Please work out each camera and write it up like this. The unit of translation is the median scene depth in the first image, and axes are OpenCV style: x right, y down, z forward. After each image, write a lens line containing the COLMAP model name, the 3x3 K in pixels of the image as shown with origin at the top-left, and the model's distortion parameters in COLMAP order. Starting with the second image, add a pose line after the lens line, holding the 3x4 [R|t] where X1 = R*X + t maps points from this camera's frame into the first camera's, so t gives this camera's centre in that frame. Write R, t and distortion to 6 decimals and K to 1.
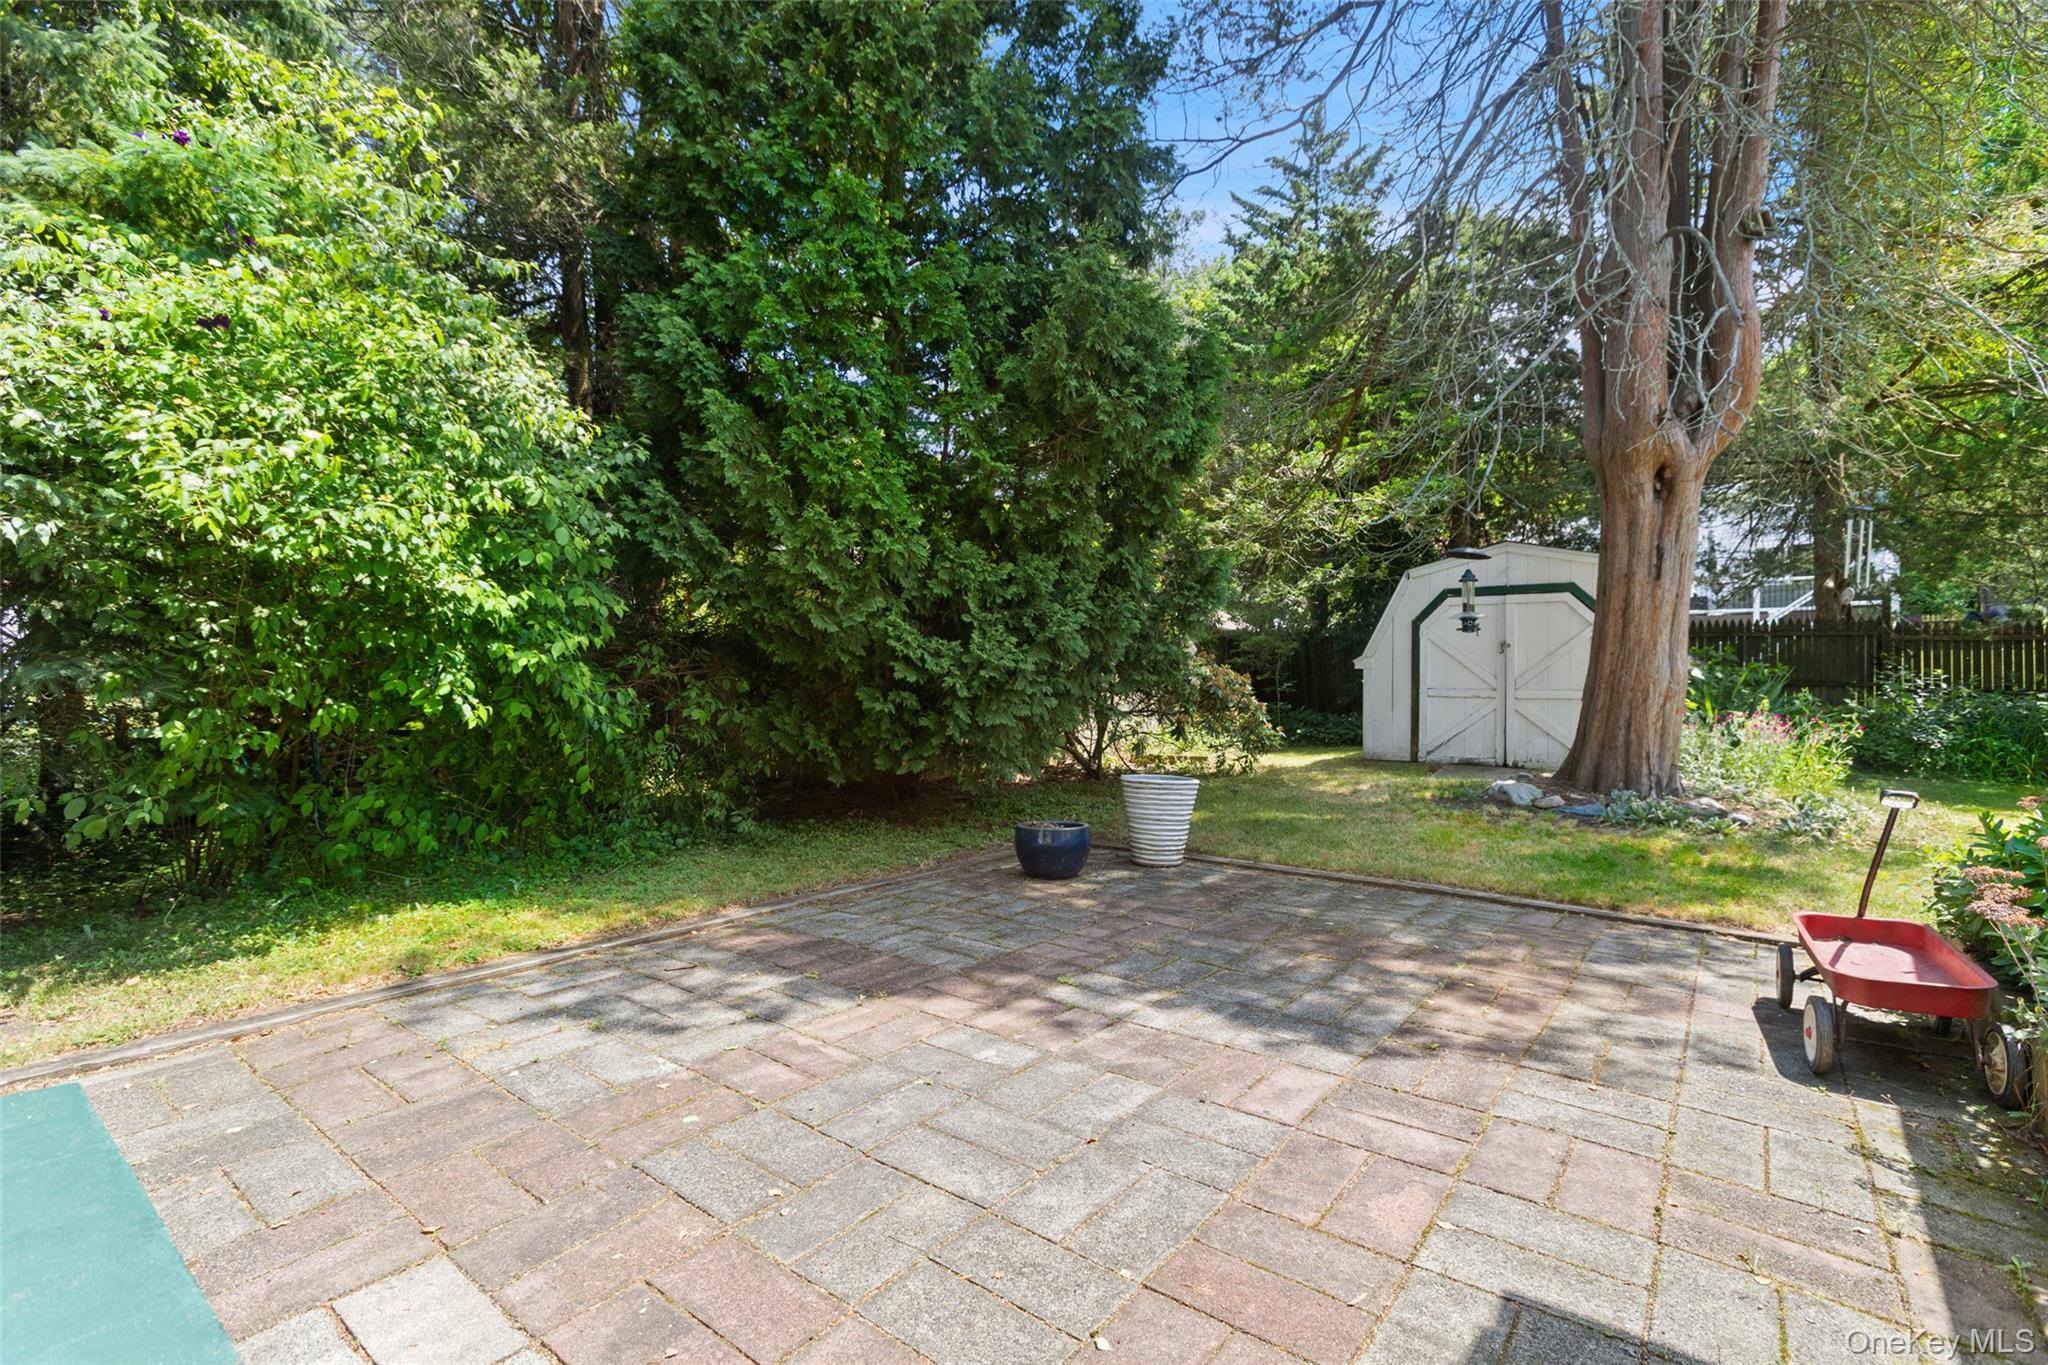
lens RADIAL K [[992.7, 0, 1024.0], [0, 992.7, 682.5], [0, 0, 1]] dist [-0.003832, -0.000211]
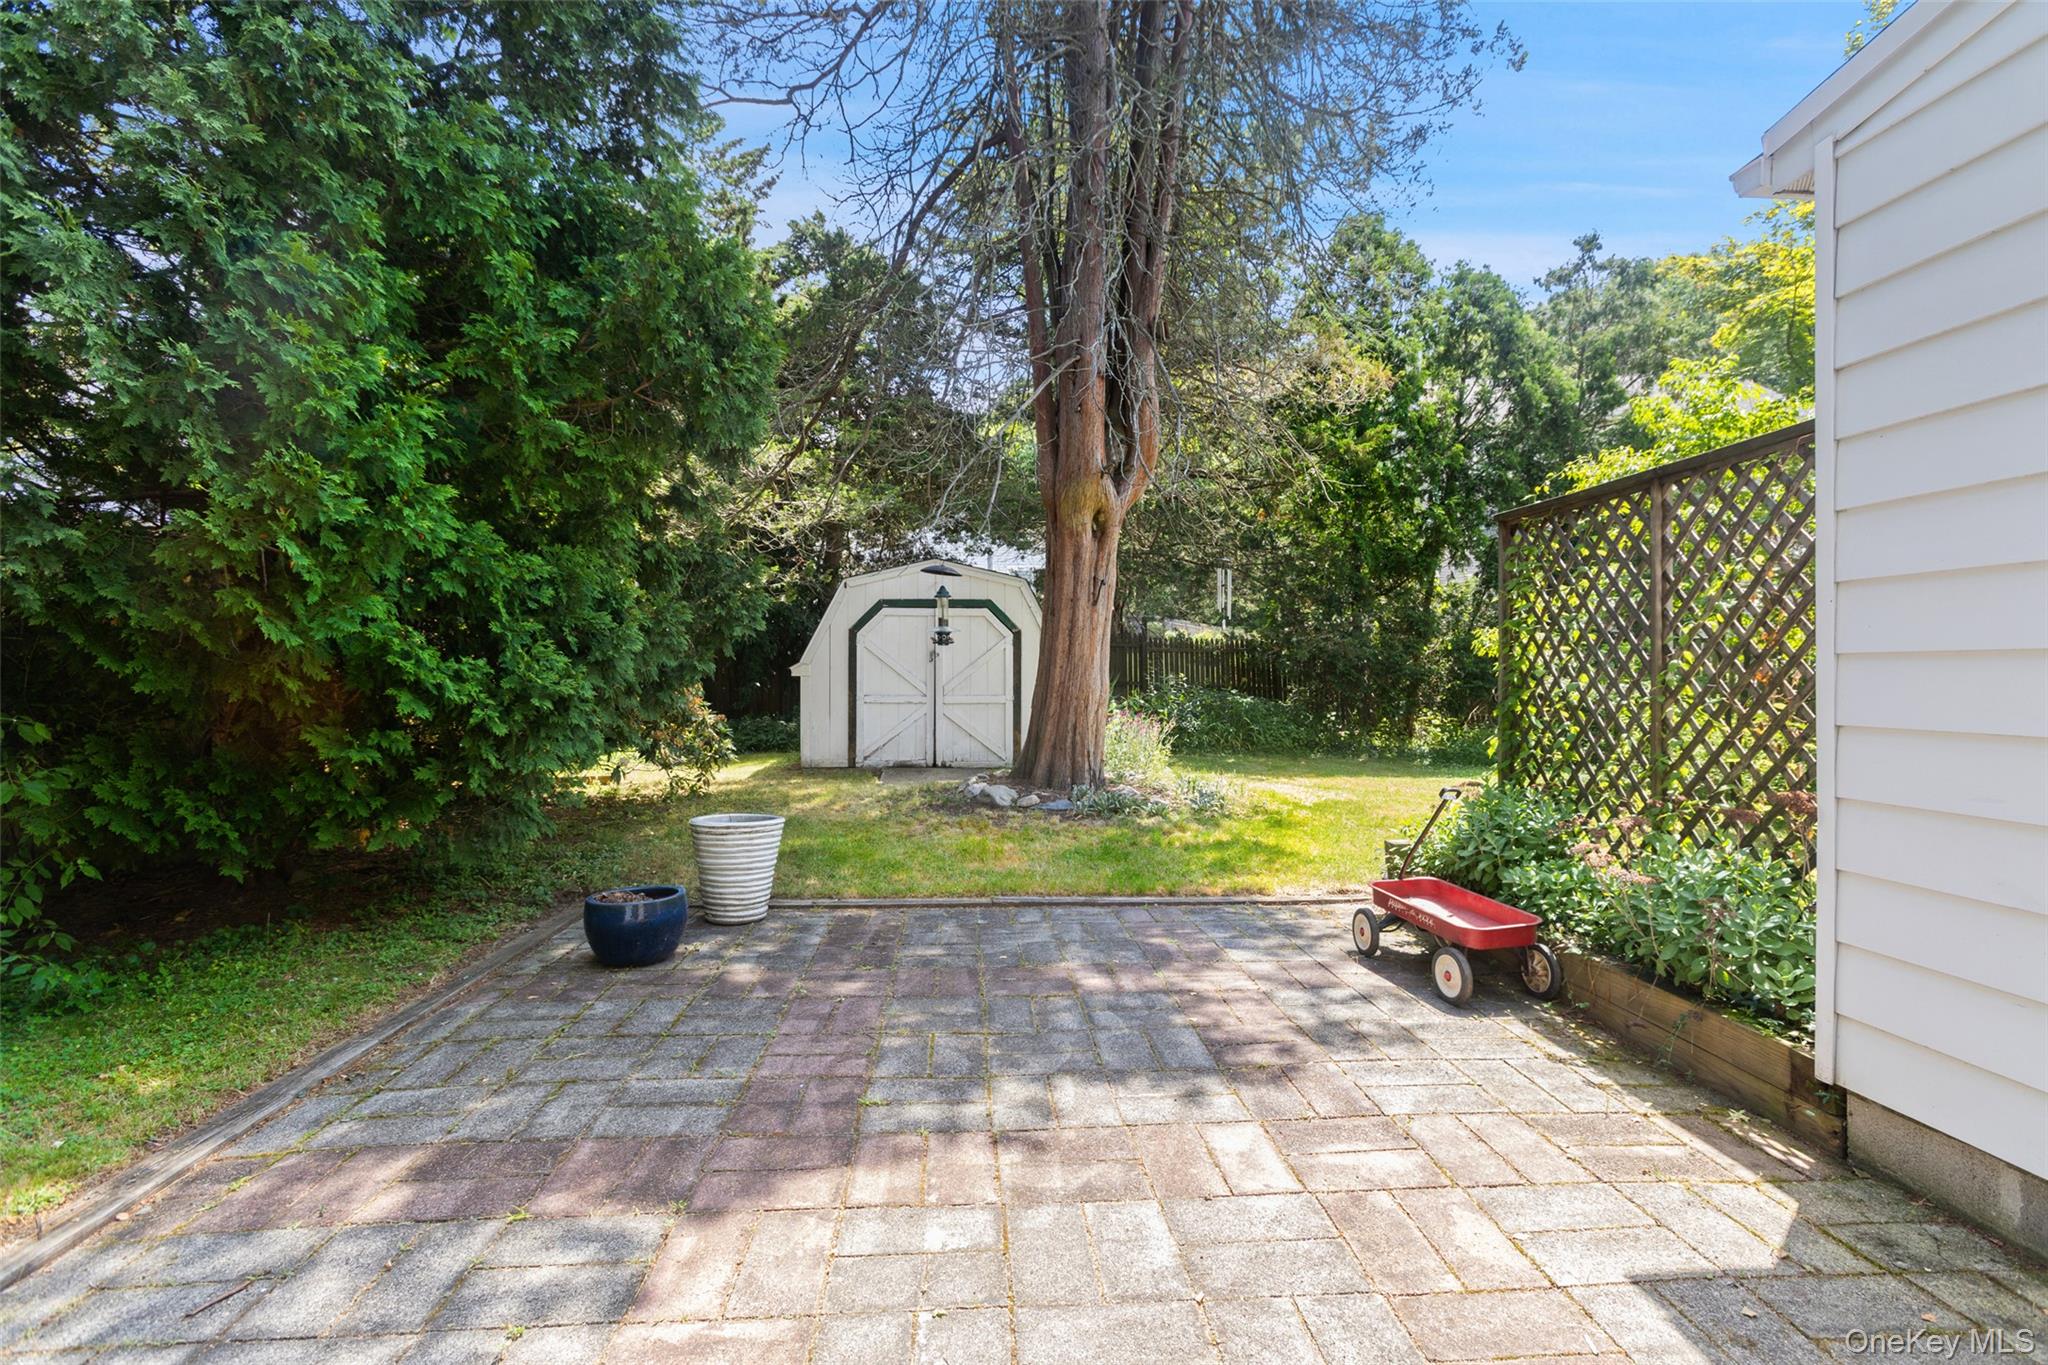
lens RADIAL K [[987.7, 0, 1023.6], [0, 987.7, 667.2], [0, 0, 1]] dist [-0.011052, -0.000129]
pose [[0.728008, -0.003092, 0.685562, -0.273425], [0.005931, 0.999981, -0.001788, -0.031816], [-0.685543, 0.005368, 0.728012, 0.222229]]
